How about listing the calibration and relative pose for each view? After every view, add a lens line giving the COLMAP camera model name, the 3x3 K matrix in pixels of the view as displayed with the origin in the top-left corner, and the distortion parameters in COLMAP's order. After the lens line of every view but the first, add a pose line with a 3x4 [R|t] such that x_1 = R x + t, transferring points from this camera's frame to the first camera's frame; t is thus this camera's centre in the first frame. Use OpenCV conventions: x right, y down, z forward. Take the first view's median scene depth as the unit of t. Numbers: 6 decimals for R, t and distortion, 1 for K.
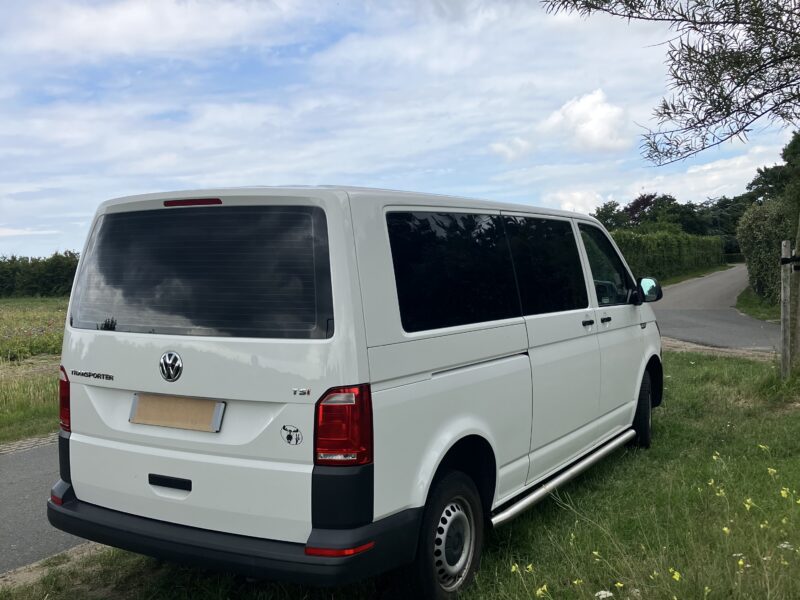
lens RADIAL K [[896.3, 0, 402.4], [0, 896.3, 298.5], [0, 0, 1]] dist [0.042732, 0.000000]
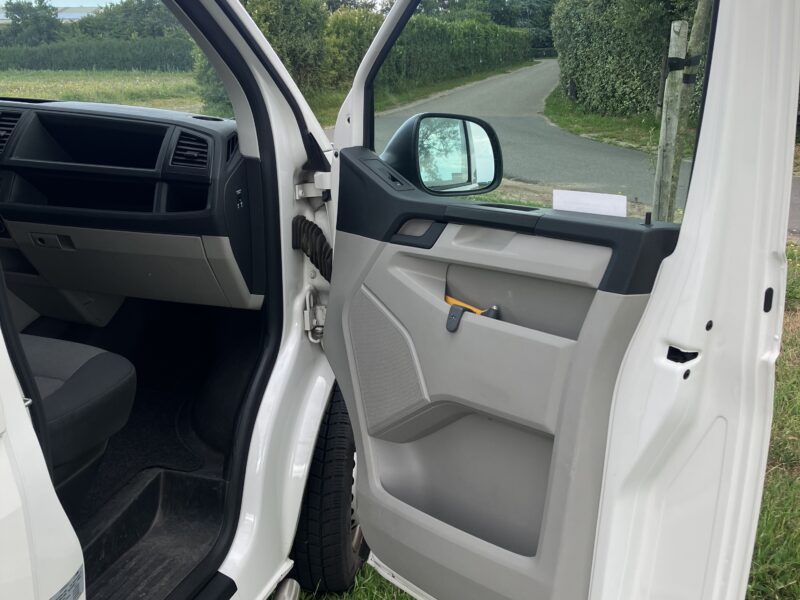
lens RADIAL K [[896.3, 0, 392.7], [0, 896.3, 298.2], [0, 0, 1]] dist [0.042732, 0.000000]
pose [[0.979928, -0.015970, 0.198713, 0.036743], [-0.029961, 0.973667, 0.225998, -0.005096], [-0.197089, -0.227416, 0.953645, 0.112730]]
